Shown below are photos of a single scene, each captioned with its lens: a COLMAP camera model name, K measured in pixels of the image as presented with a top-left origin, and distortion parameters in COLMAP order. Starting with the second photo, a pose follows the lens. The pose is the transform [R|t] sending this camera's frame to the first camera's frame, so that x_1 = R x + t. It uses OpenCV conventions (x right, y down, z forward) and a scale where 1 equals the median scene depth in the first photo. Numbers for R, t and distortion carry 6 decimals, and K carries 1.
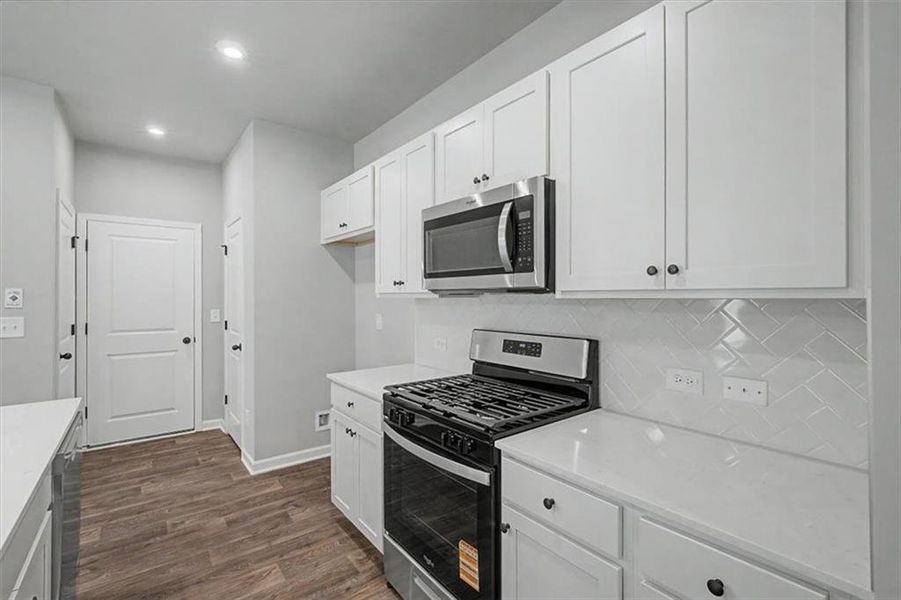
lens RADIAL K [[405.0, 0, 471.6], [0, 405.0, 297.3], [0, 0, 1]] dist [-0.000341, 0.014062]
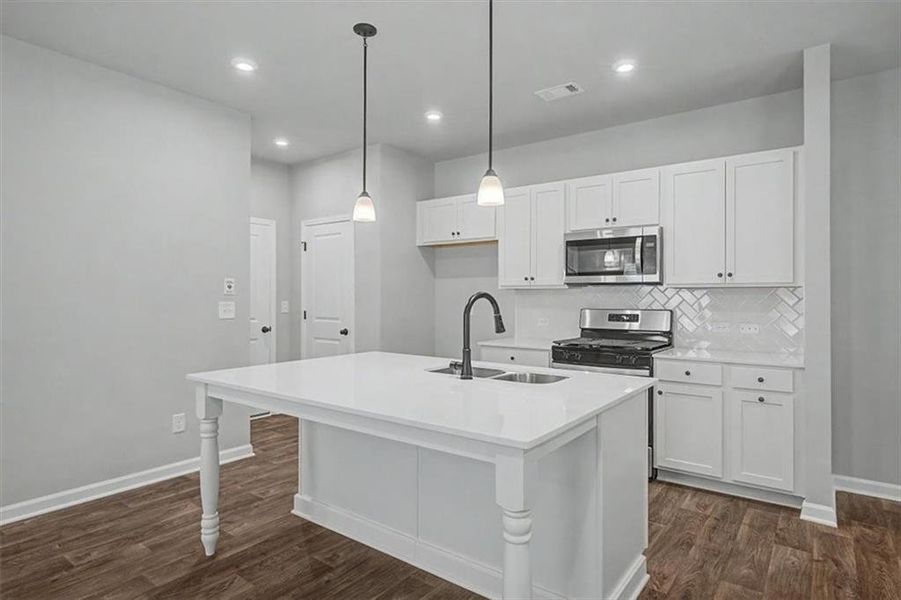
lens RADIAL K [[494.4, 0, 450.5], [0, 494.4, 300.0], [0, 0, 1]] dist [-0.012620, -0.001843]
pose [[0.960590, 0.000851, 0.277968, -0.759800], [-0.003939, 0.999937, 0.010552, 0.020362], [-0.277942, -0.011231, 0.960532, -0.518406]]
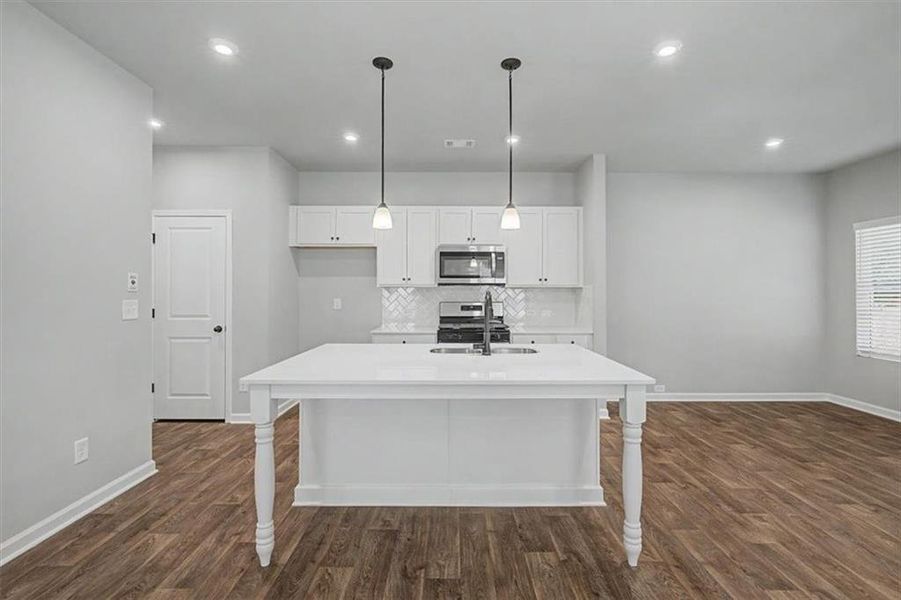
lens RADIAL K [[411.3, 0, 450.8], [0, 411.3, 295.0], [0, 0, 1]] dist [-0.005694, 0.000116]
pose [[0.604622, -0.002157, 0.796510, -1.253534], [-0.005831, 0.999958, 0.007135, 0.019670], [-0.796491, -0.008958, 0.604584, -0.252141]]
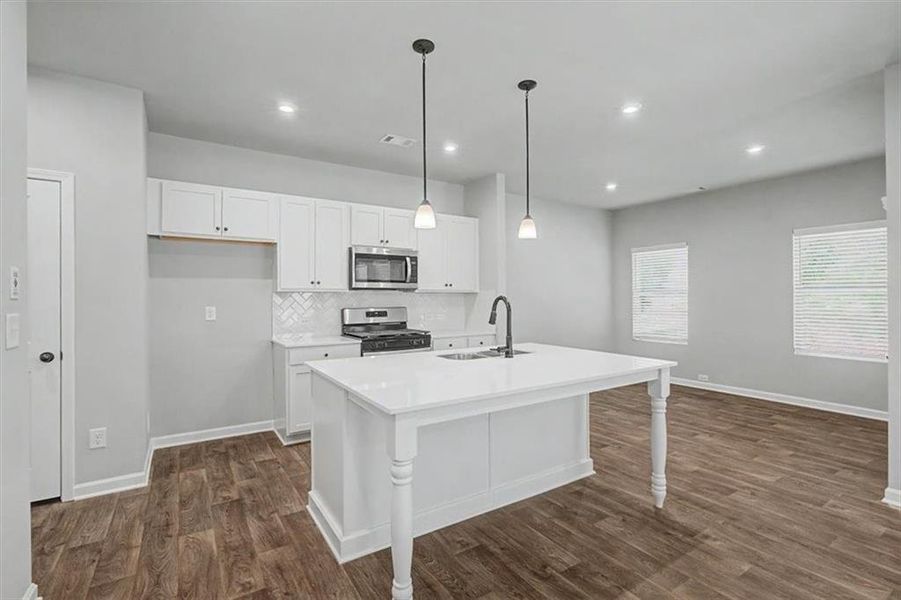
lens RADIAL K [[419.1, 0, 450.5], [0, 419.1, 300.0], [0, 0, 1]] dist [-0.003205, -0.000079]
pose [[0.075448, -0.006328, 0.997130, -1.448247], [-0.000659, 0.999979, 0.006396, 0.019289], [-0.997150, -0.001140, 0.075442, 0.266276]]
